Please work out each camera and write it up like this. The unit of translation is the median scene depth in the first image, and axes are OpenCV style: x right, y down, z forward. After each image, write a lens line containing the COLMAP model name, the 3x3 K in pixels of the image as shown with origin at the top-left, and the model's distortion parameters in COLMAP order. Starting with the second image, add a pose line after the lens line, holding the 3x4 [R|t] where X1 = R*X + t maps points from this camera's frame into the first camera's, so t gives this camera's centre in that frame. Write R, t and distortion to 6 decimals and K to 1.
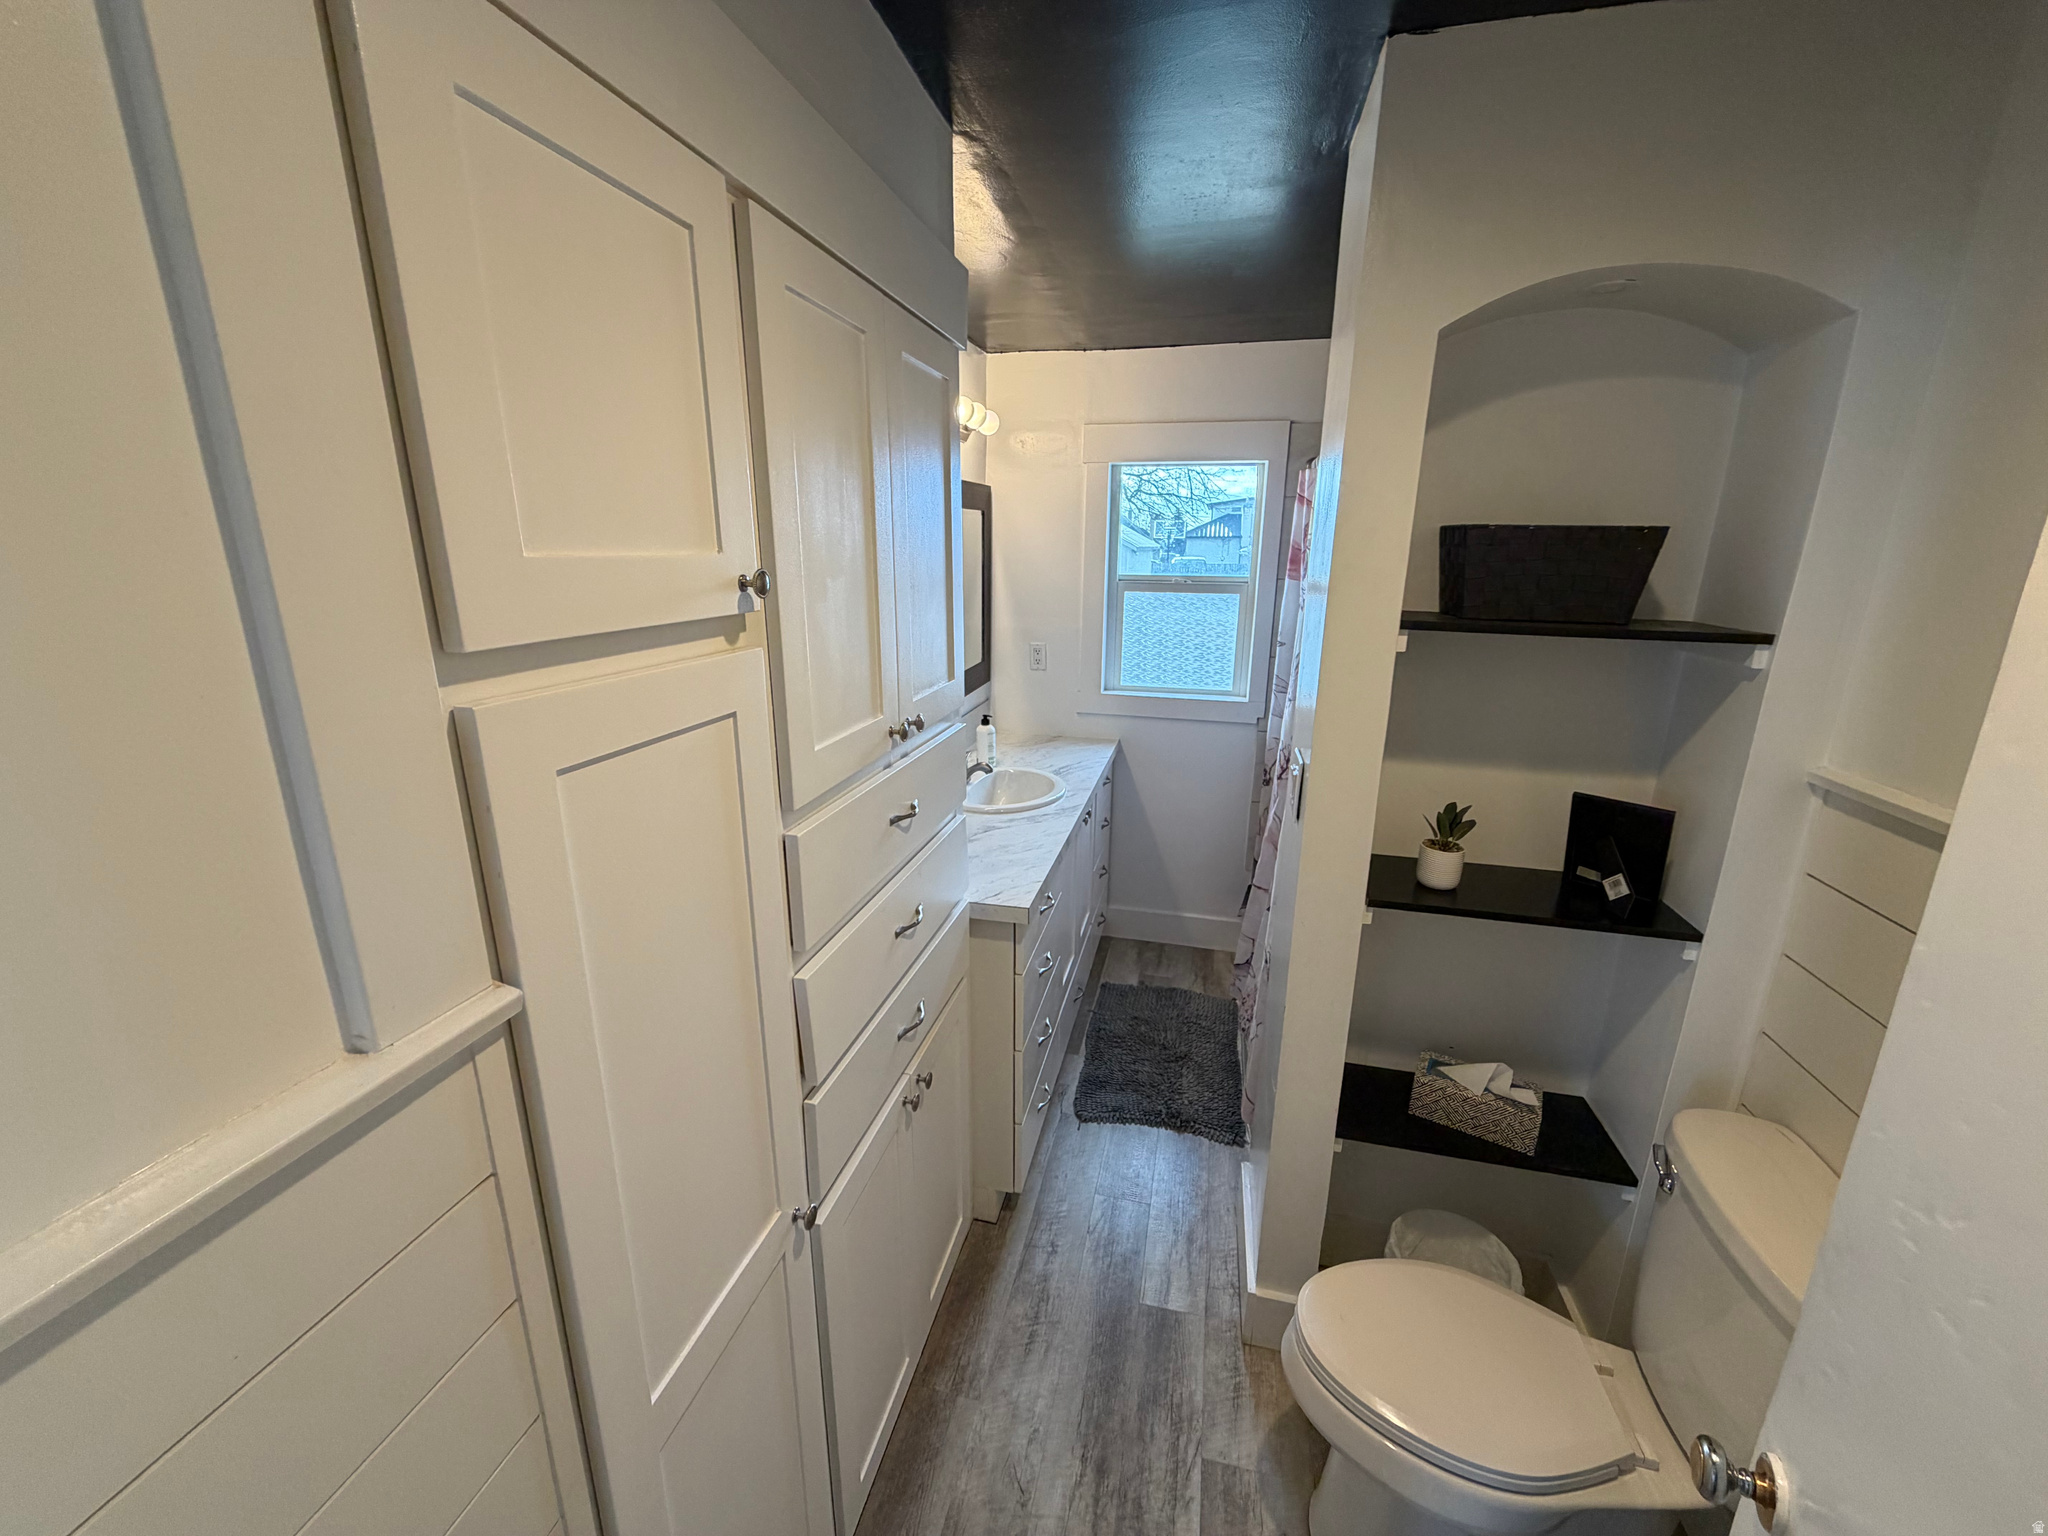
lens RADIAL K [[813.1, 0, 1020.6], [0, 813.1, 764.8], [0, 0, 1]] dist [-0.000363, -0.000496]
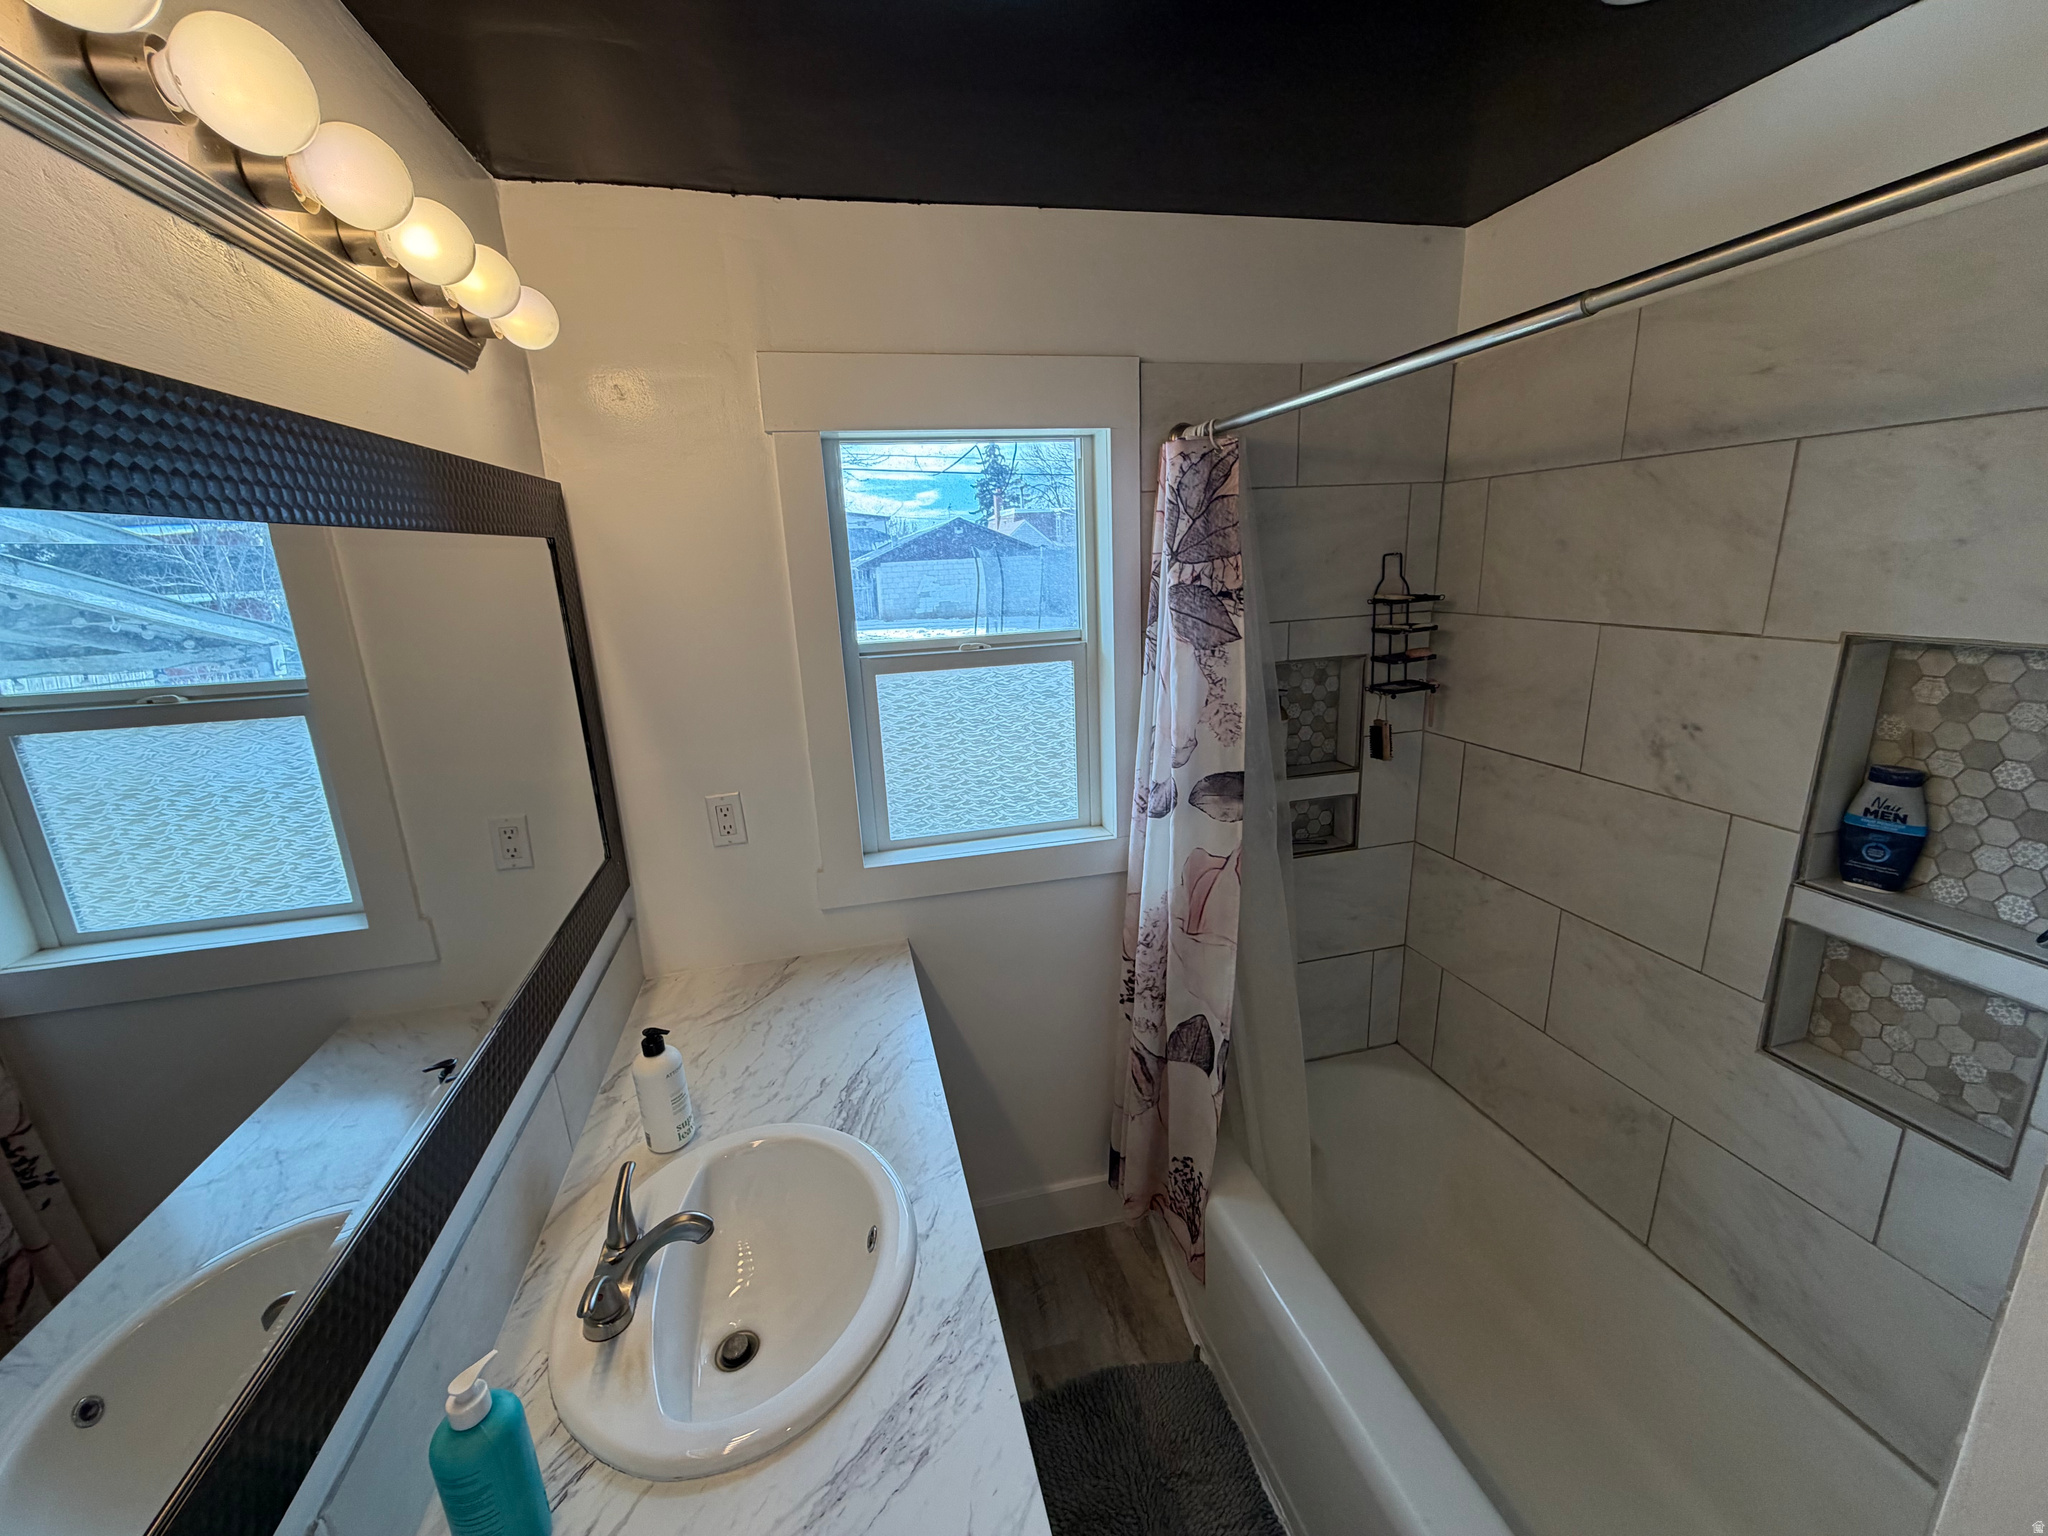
lens RADIAL K [[813.1, 0, 1019.8], [0, 813.1, 773.2], [0, 0, 1]] dist [-0.000363, -0.000496]
pose [[0.890293, -0.165038, 0.424430, -0.027212], [0.168876, 0.985215, 0.028860, -0.152917], [-0.422918, 0.045982, 0.905001, 0.487673]]
